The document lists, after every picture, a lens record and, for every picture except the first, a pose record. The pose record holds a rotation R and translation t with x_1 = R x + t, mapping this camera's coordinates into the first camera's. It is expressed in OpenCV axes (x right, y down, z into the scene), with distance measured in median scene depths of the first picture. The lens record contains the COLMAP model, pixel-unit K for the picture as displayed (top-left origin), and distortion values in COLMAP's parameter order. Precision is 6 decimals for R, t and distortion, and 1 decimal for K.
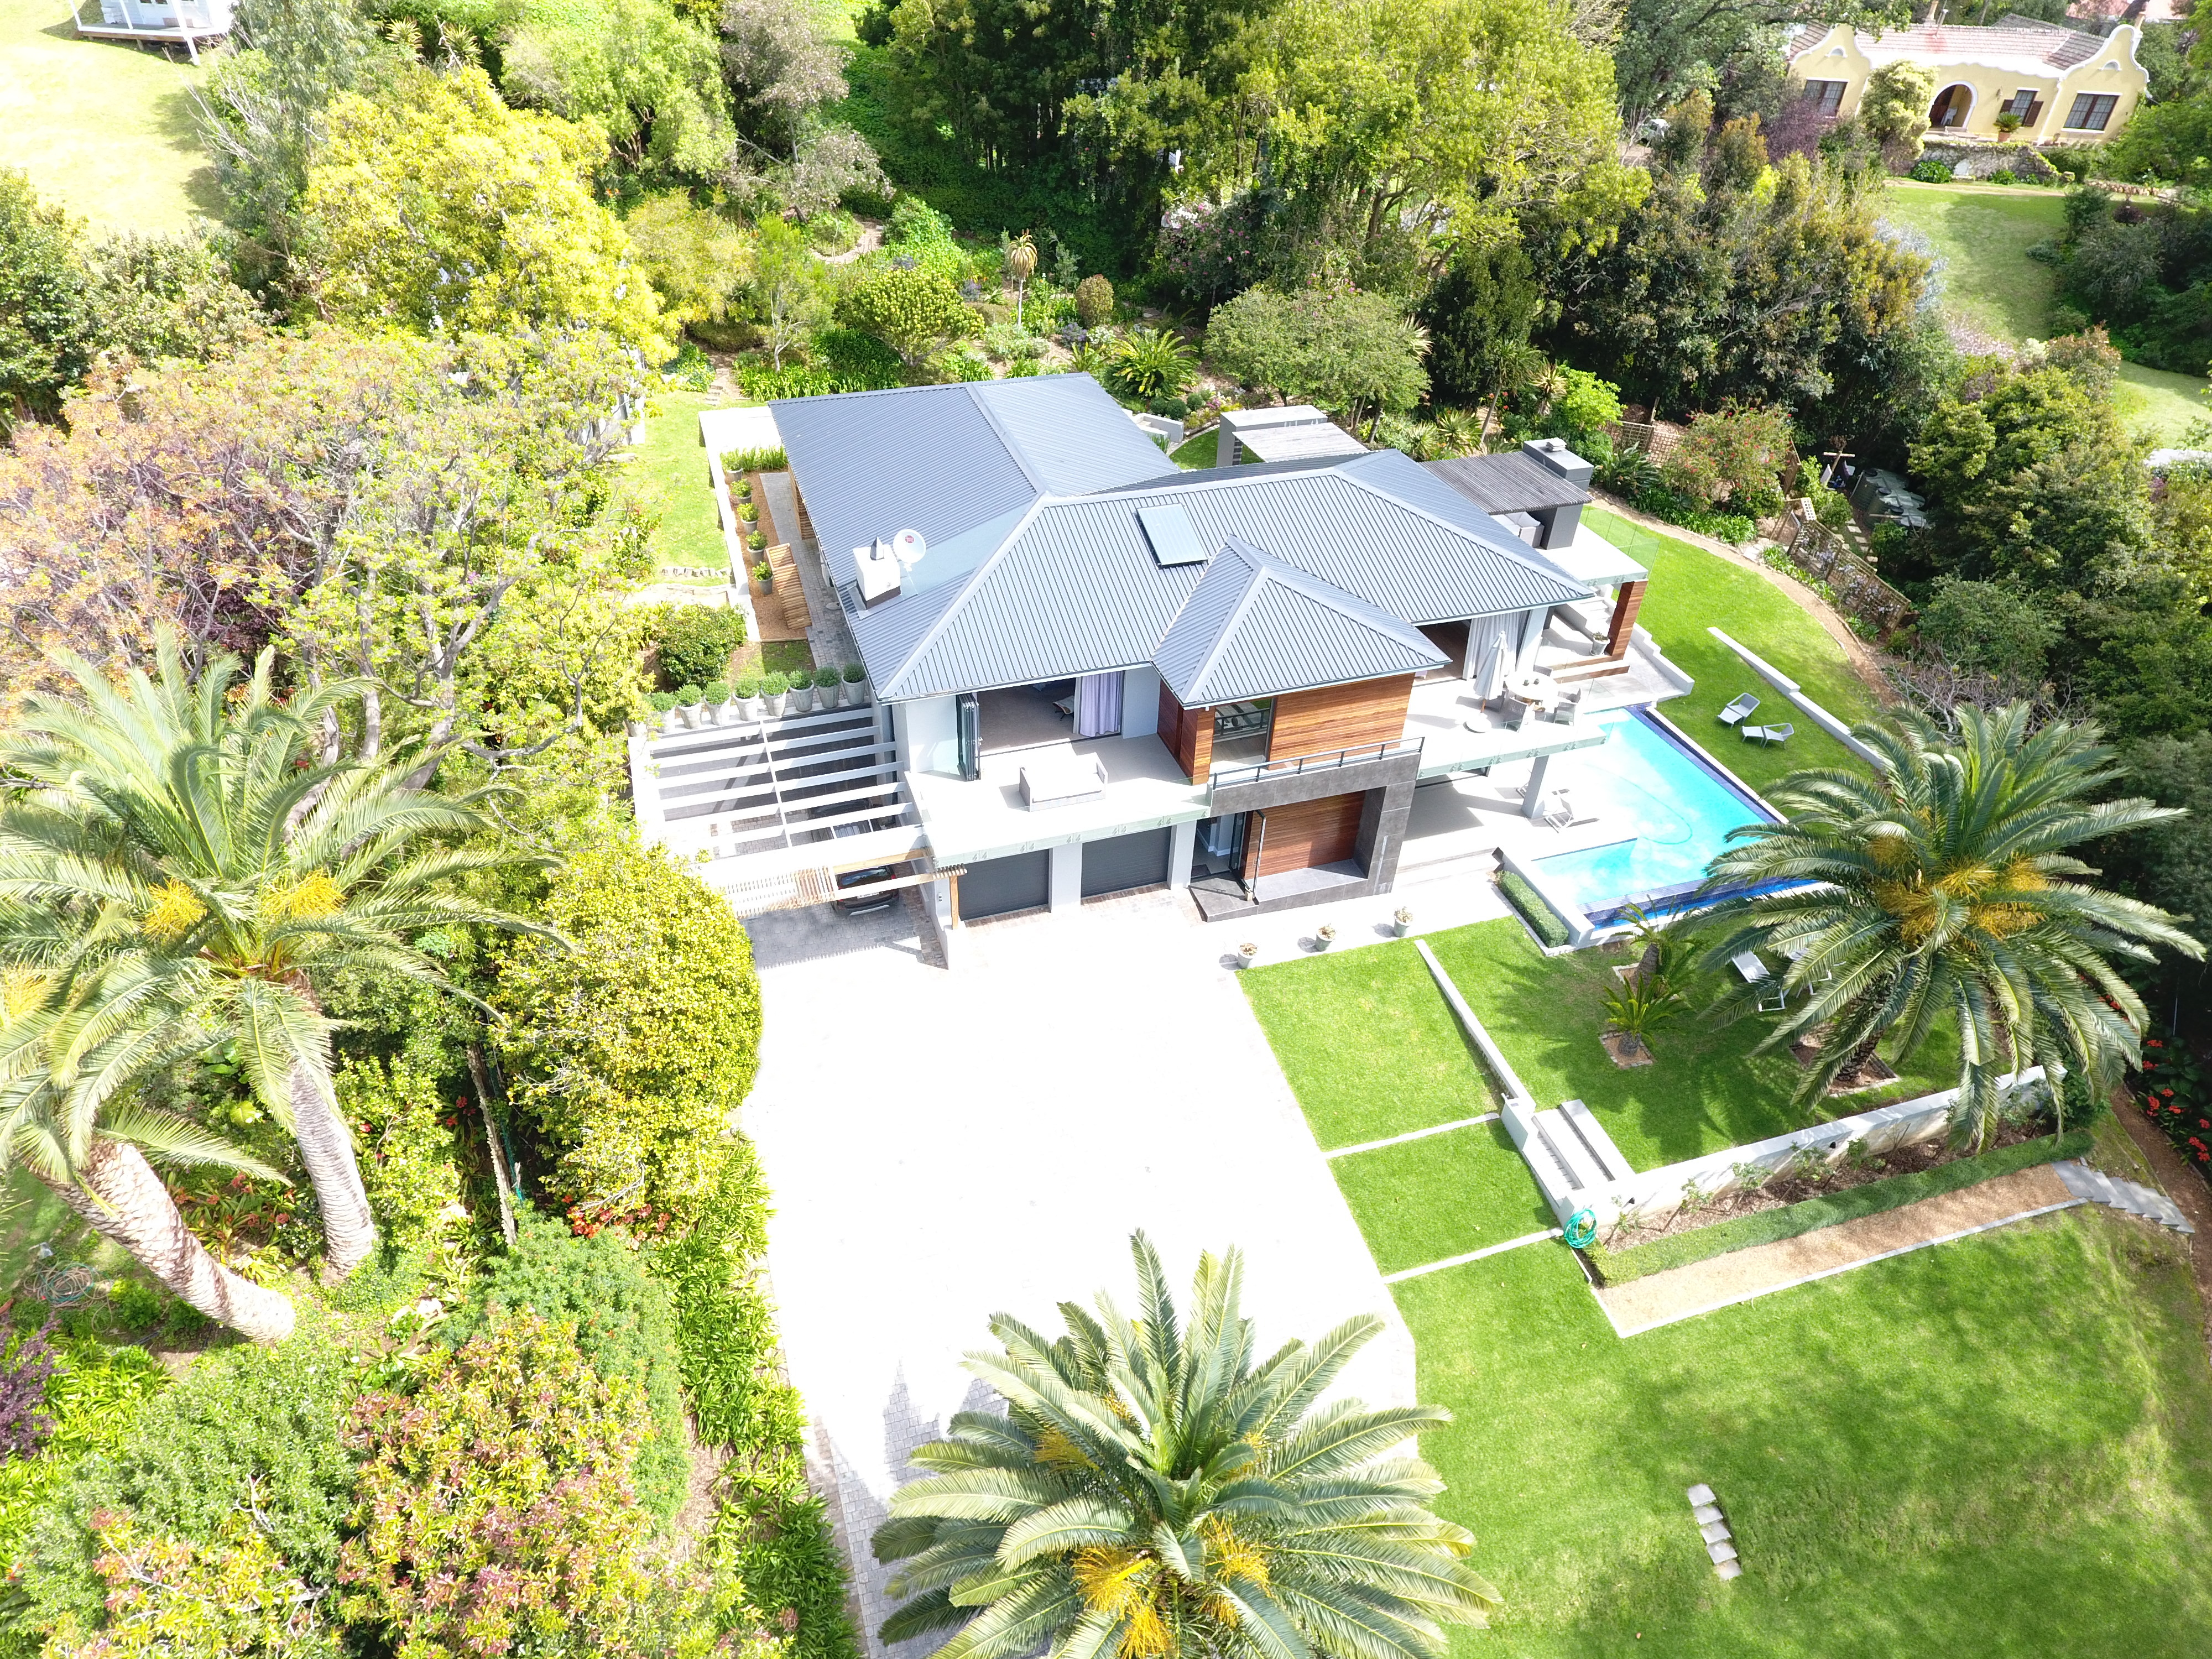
lens RADIAL K [[1298.6, 0, 1081.1], [0, 1298.6, 812.1], [0, 0, 1]] dist [-0.006467, 0.000418]
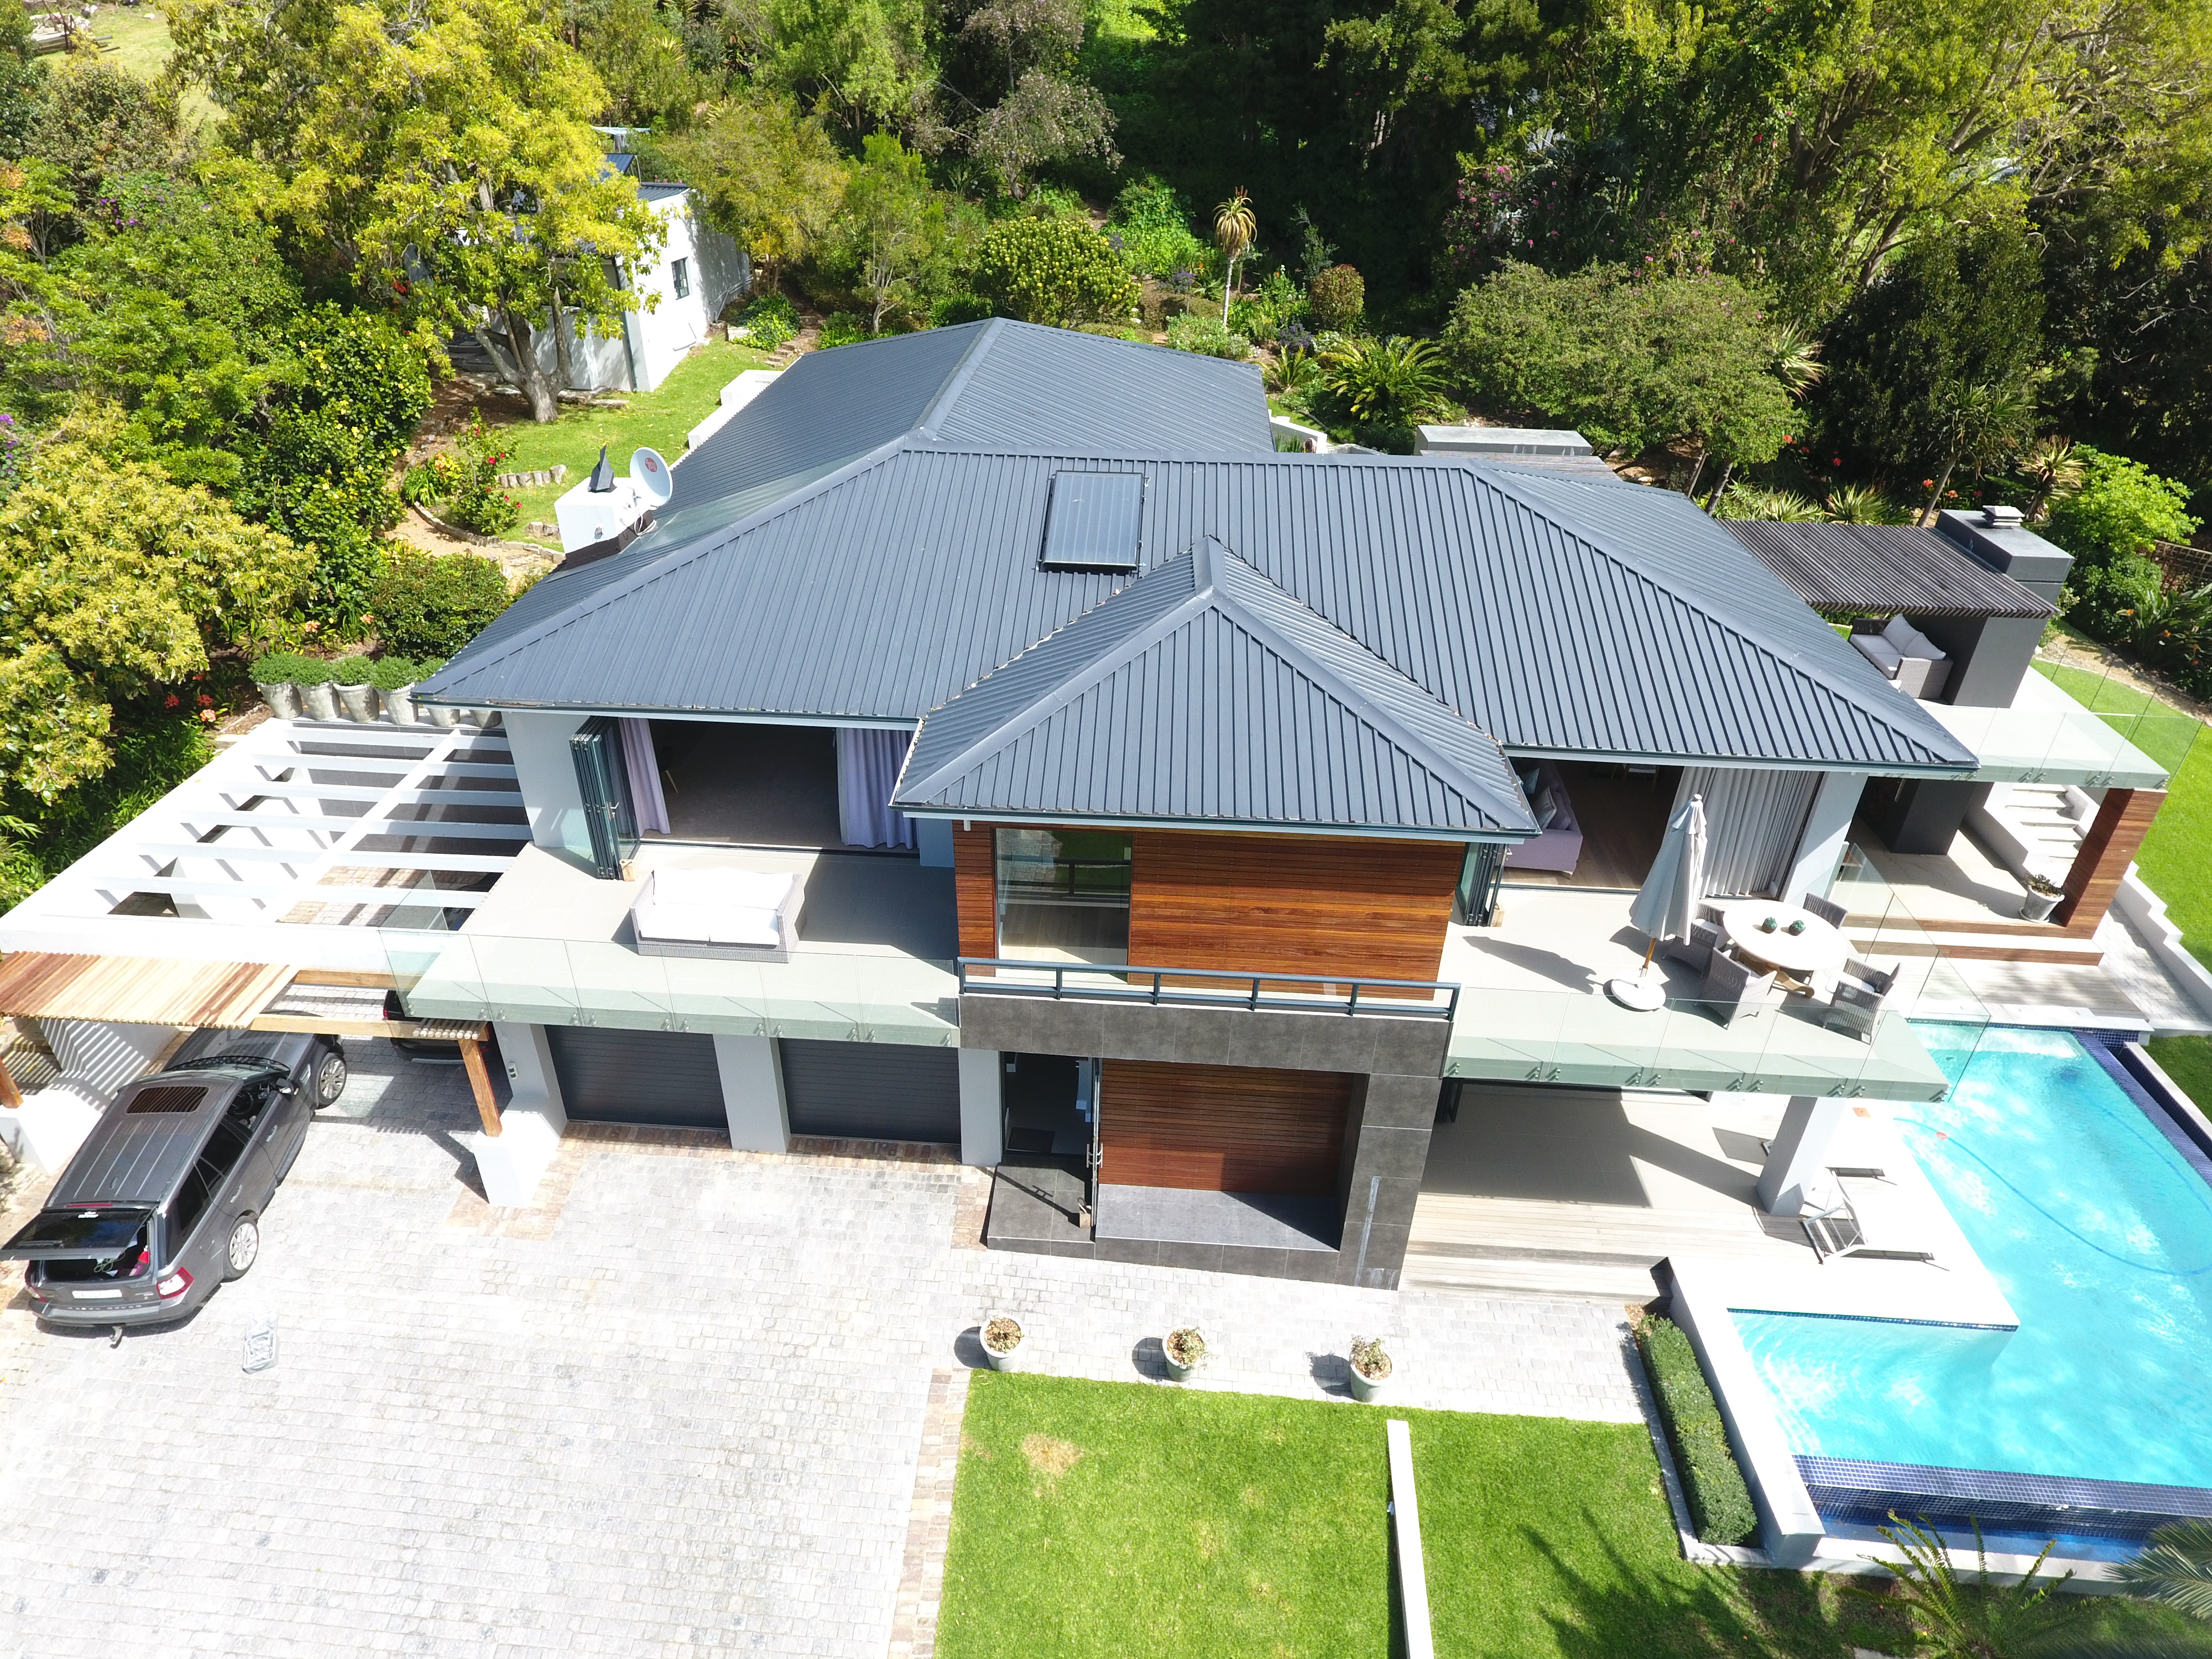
lens RADIAL K [[1298.6, 0, 1081.1], [0, 1298.6, 812.1], [0, 0, 1]] dist [-0.006467, 0.000418]
pose [[0.926498, 0.185817, -0.327220, 0.218525], [-0.220451, 0.972752, -0.071797, -0.043951], [0.304963, 0.138656, 0.942217, 0.412038]]
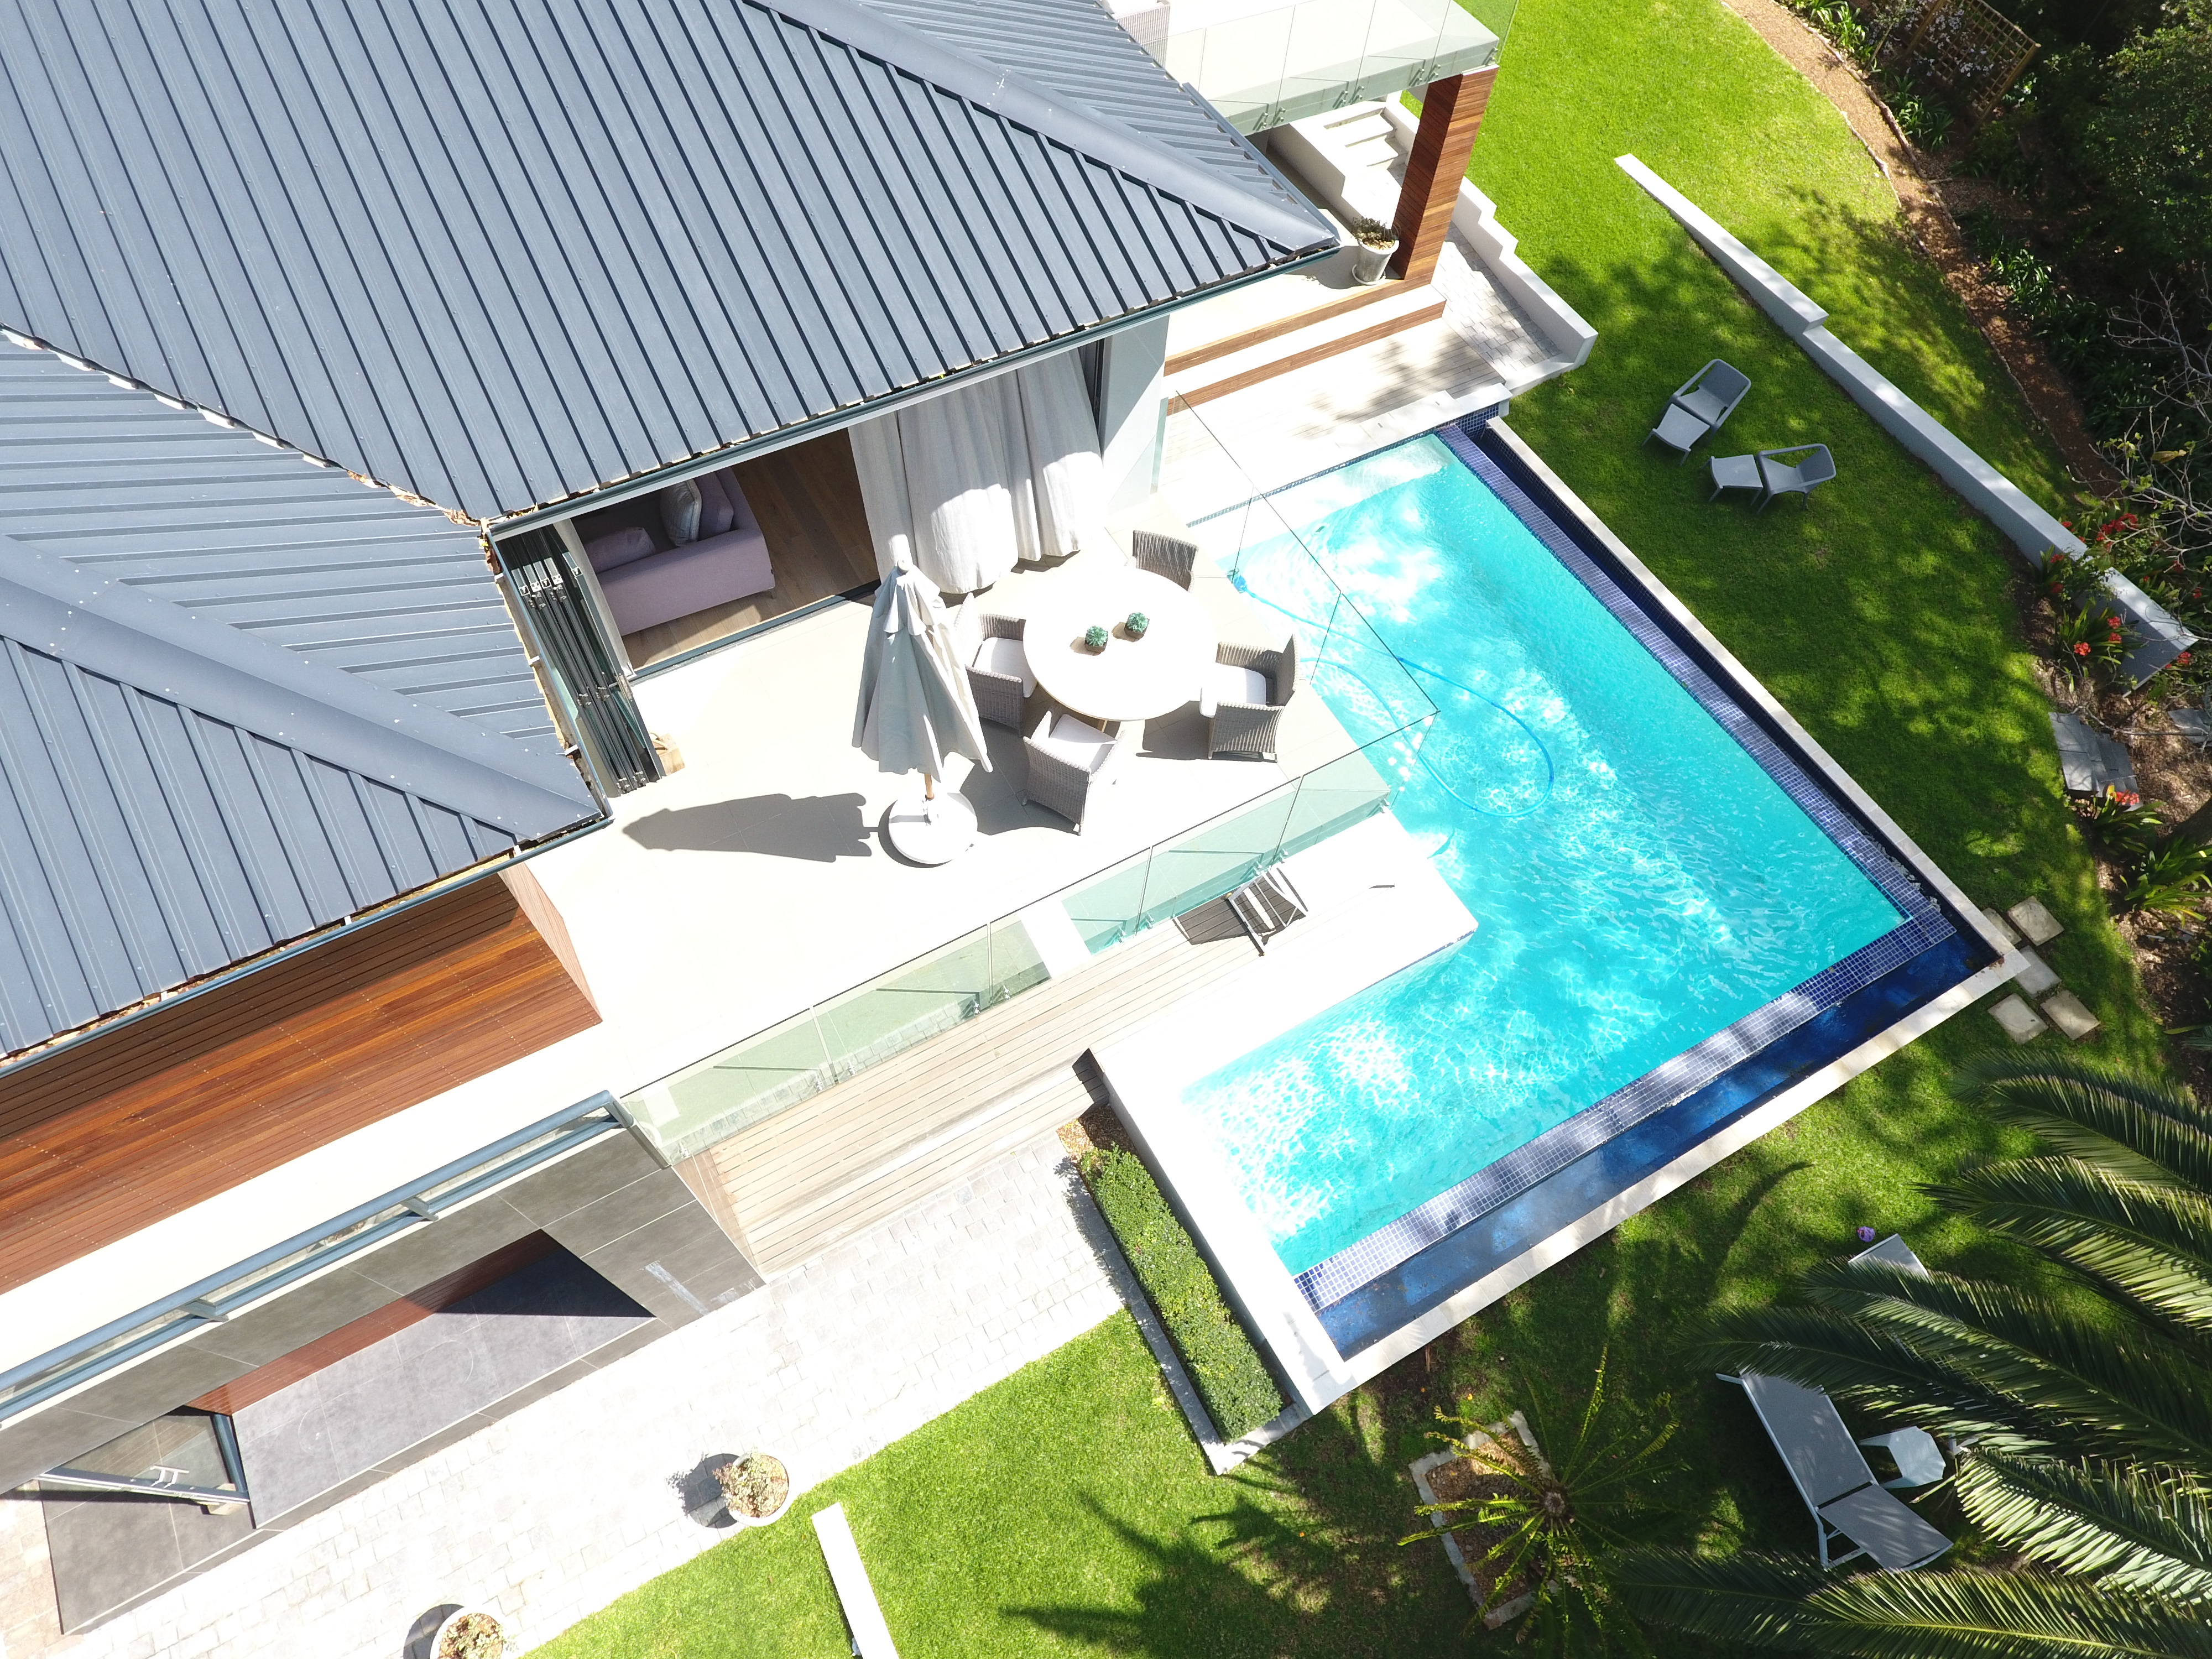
lens RADIAL K [[1298.6, 0, 1081.1], [0, 1298.6, 812.1], [0, 0, 1]] dist [-0.006467, 0.000418]
pose [[0.981807, -0.153357, 0.111970, 0.256026], [0.099724, 0.918252, 0.383235, -0.141525], [-0.161588, -0.365096, 0.916839, 0.625311]]
